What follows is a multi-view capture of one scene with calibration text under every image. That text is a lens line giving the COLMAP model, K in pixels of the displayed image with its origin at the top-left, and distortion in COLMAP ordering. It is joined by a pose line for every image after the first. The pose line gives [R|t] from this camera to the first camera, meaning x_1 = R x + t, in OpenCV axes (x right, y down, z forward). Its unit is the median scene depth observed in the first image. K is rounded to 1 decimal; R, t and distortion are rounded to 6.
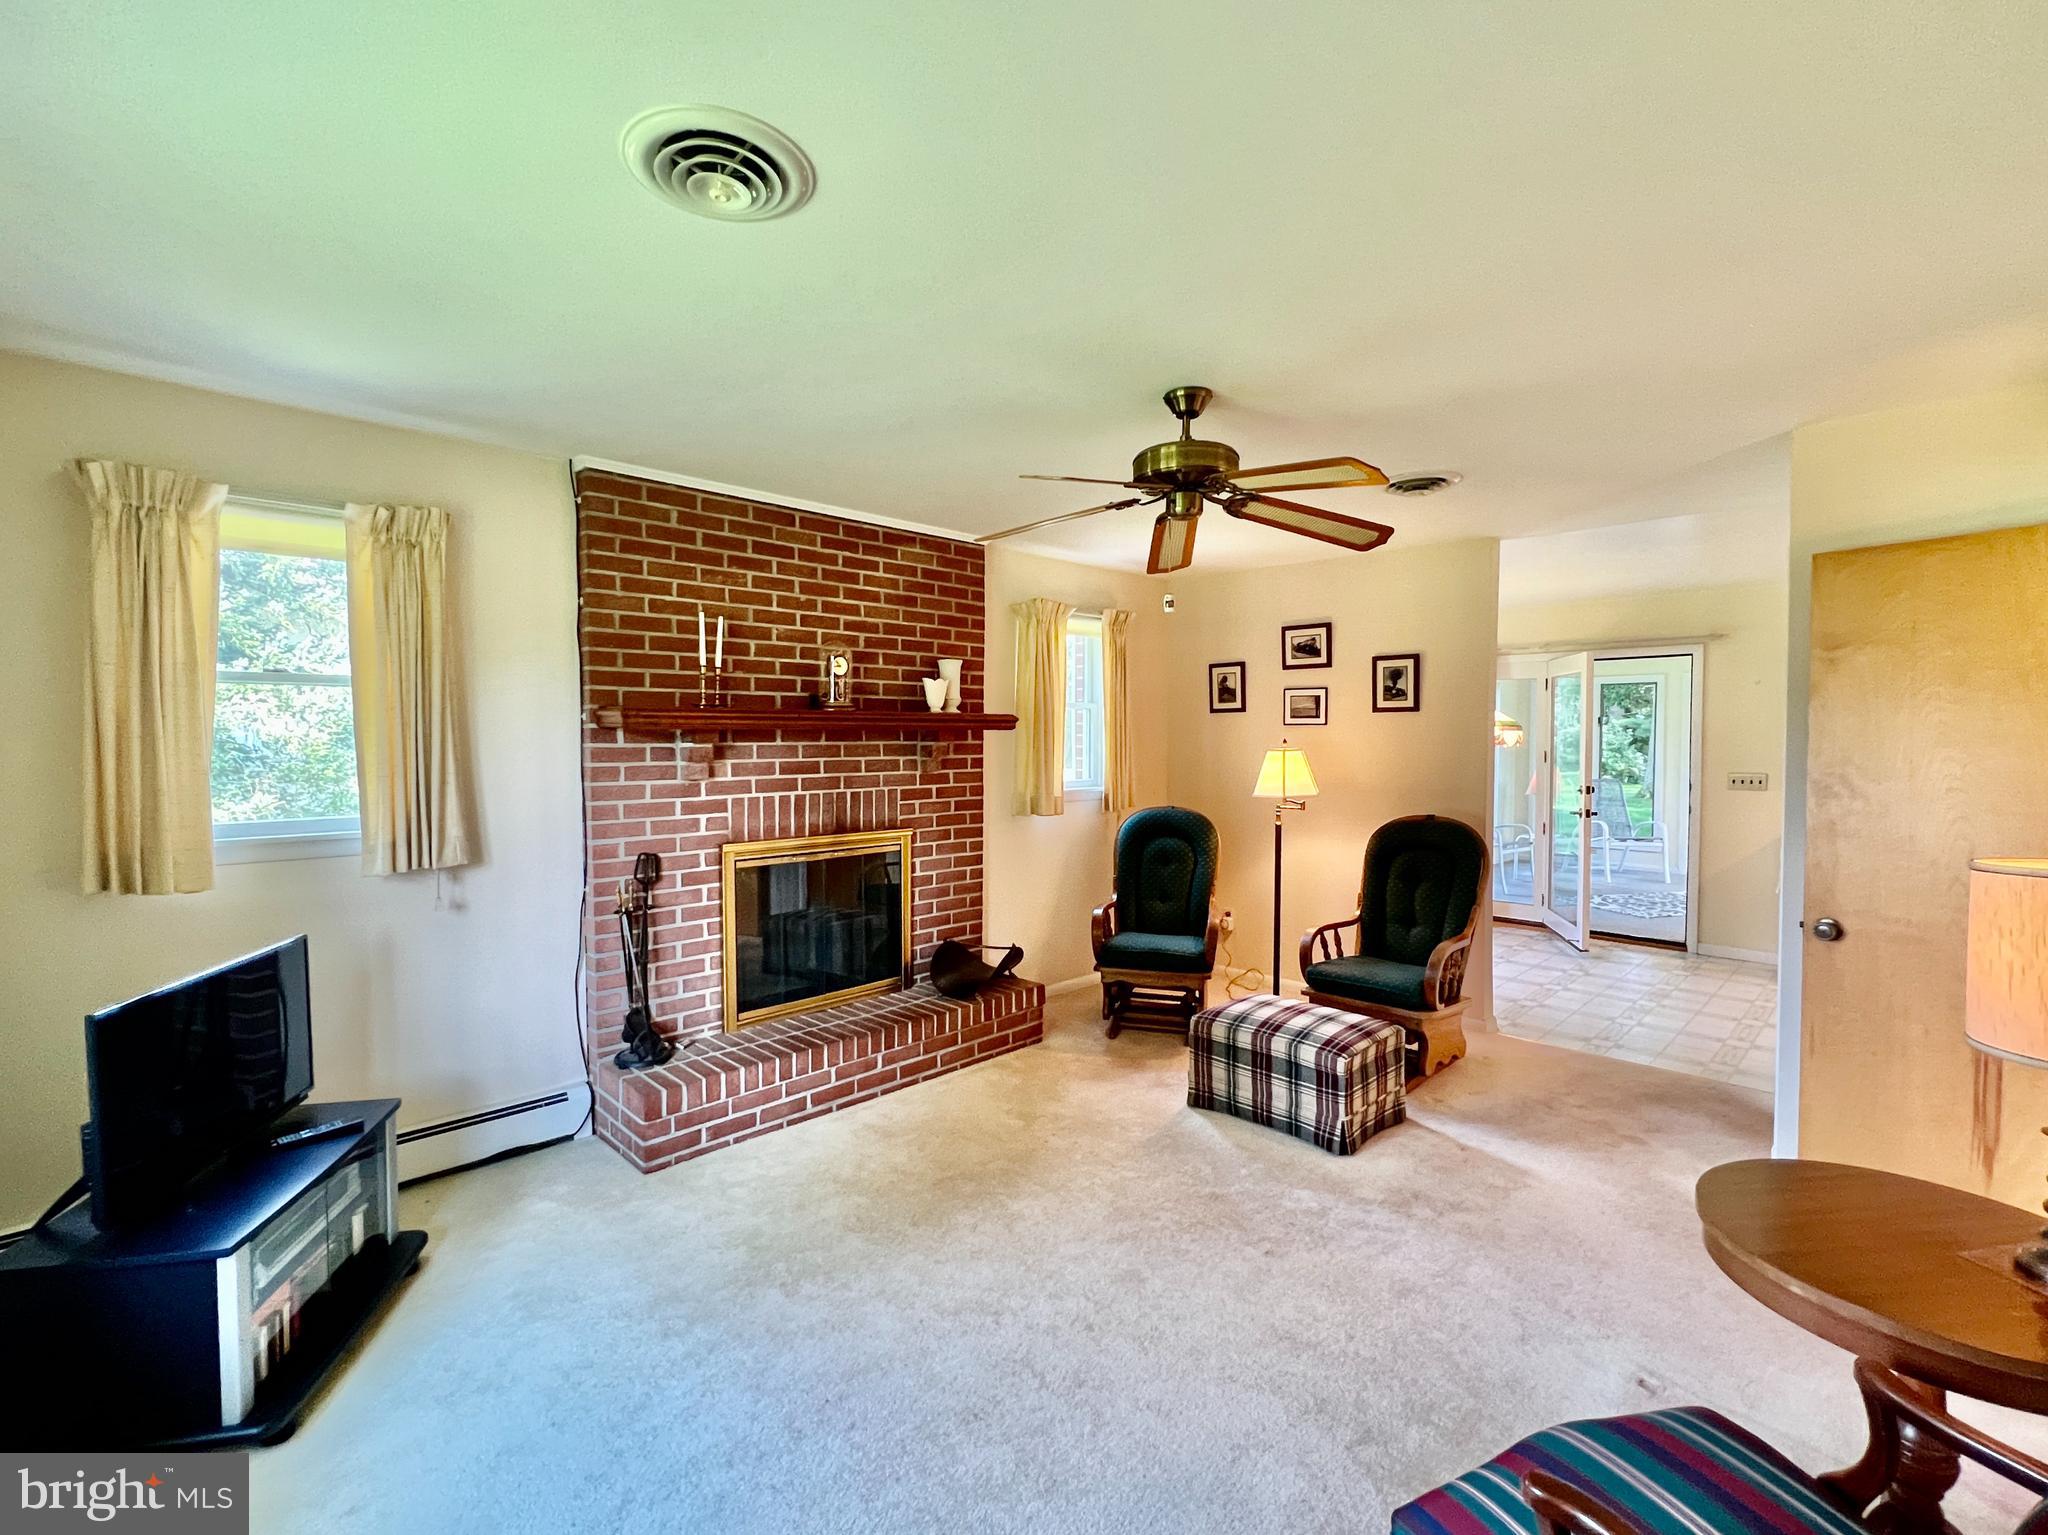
lens RADIAL K [[905.0, 0, 1011.0], [0, 905.0, 769.7], [0, 0, 1]] dist [-0.000632, 0.000012]
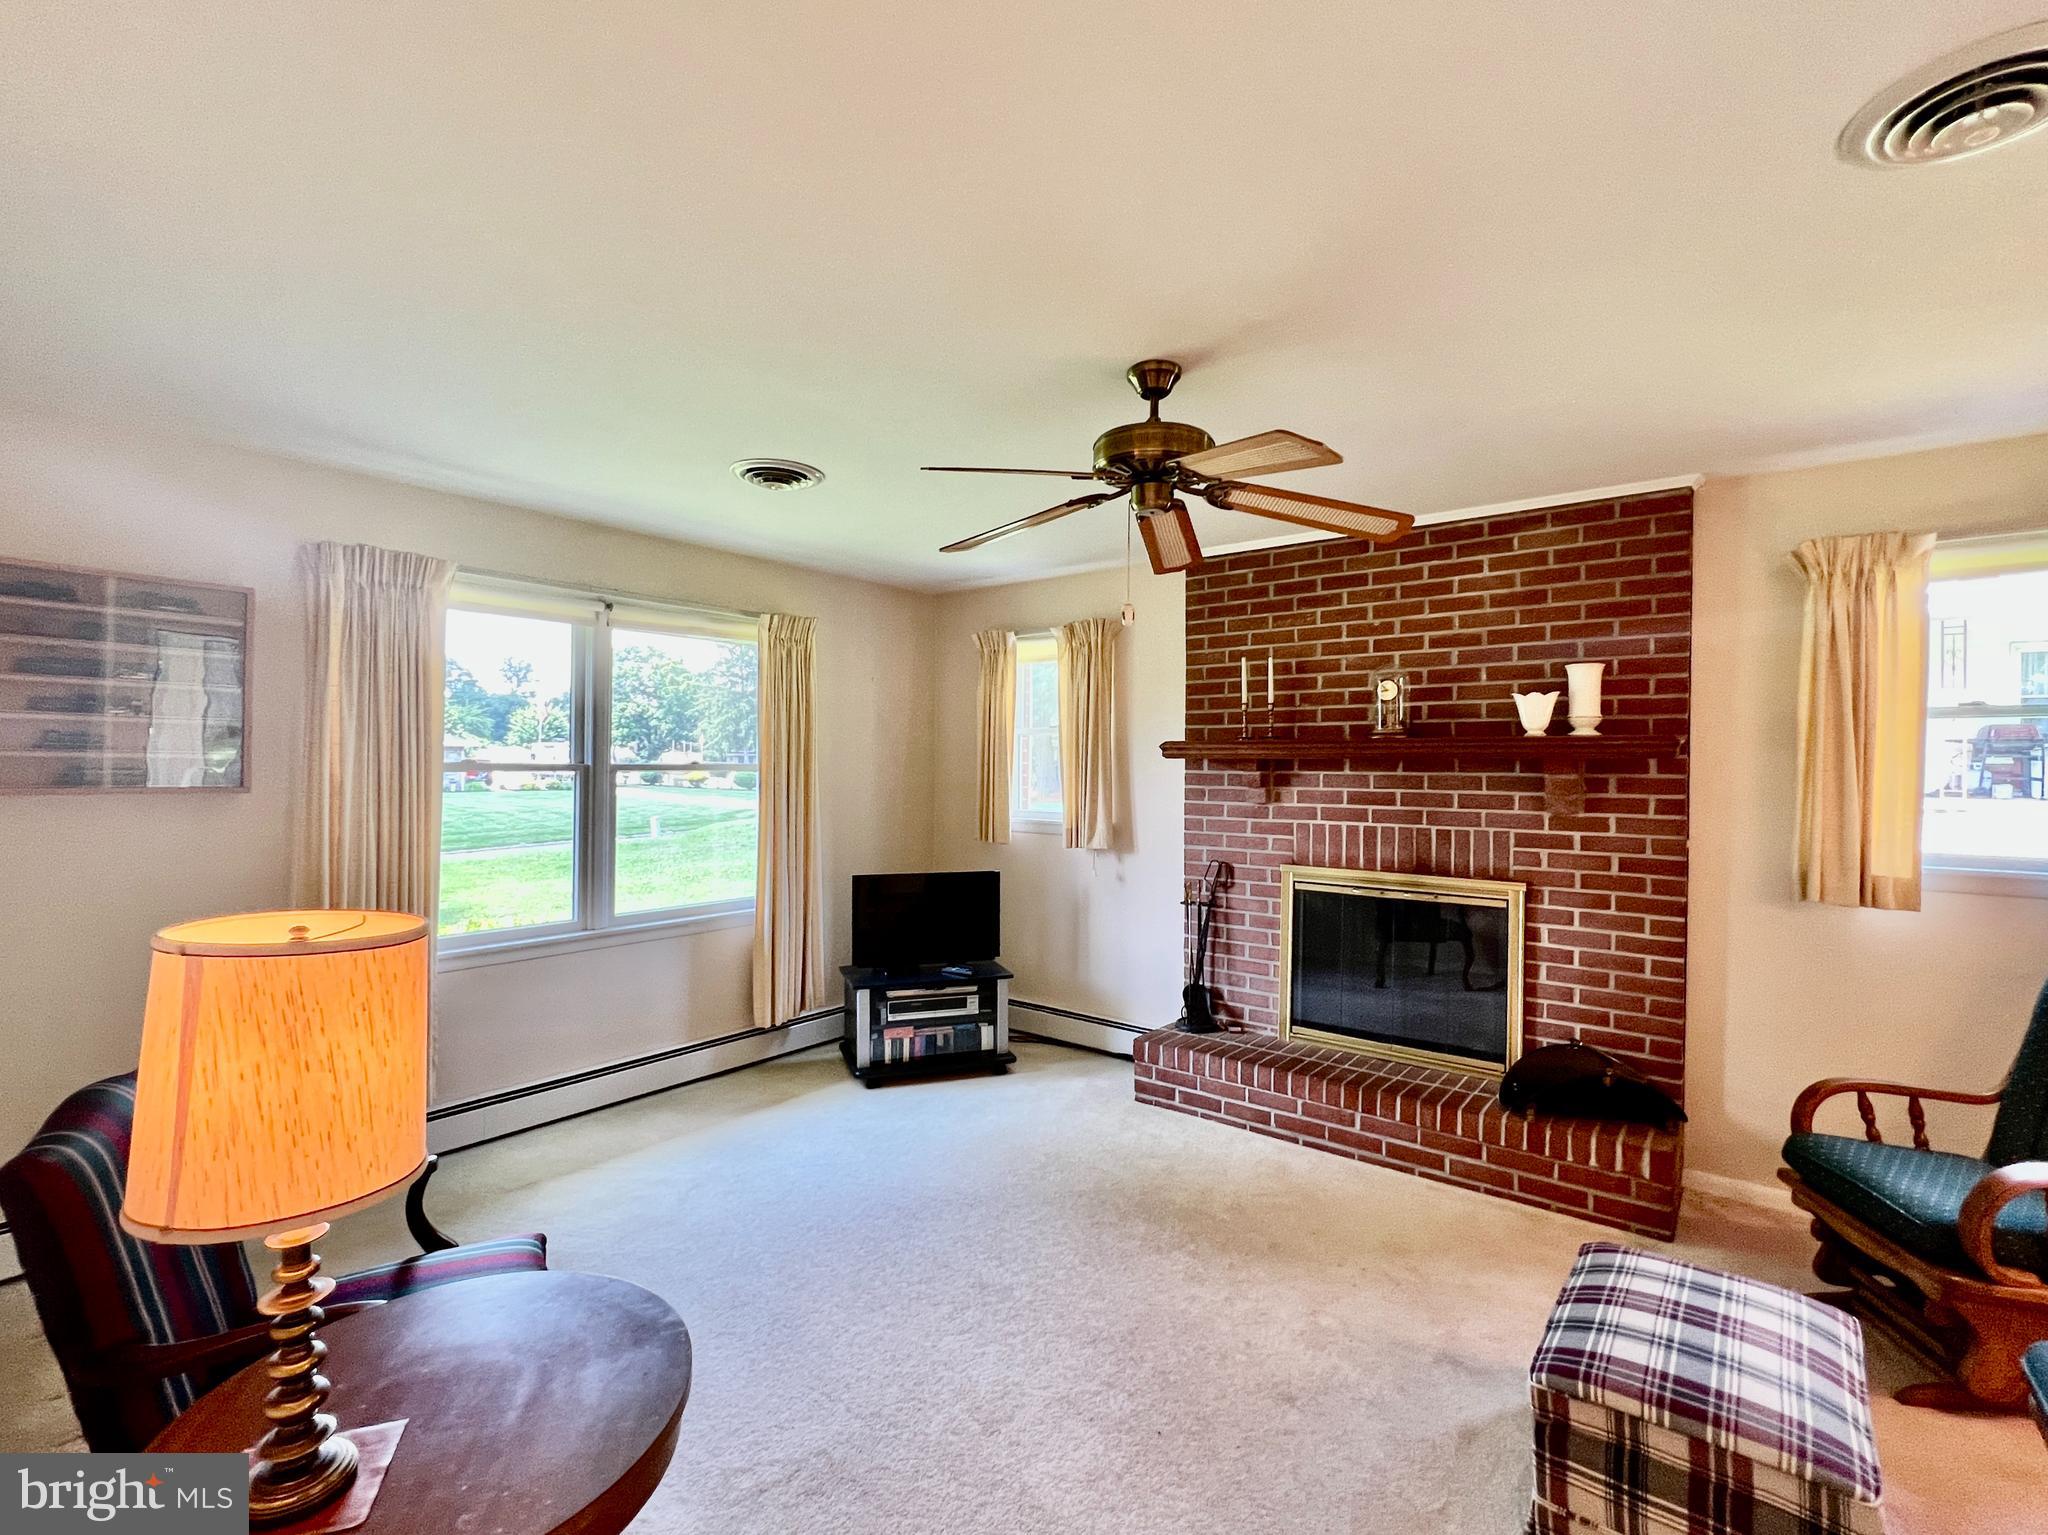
lens RADIAL K [[905.0, 0, 1011.0], [0, 905.0, 769.7], [0, 0, 1]] dist [-0.000632, 0.000012]
pose [[0.145704, 0.008941, -0.989288, 0.684989], [-0.042454, 0.999095, 0.002776, -0.019766], [0.988417, 0.041595, 0.145952, 0.491712]]
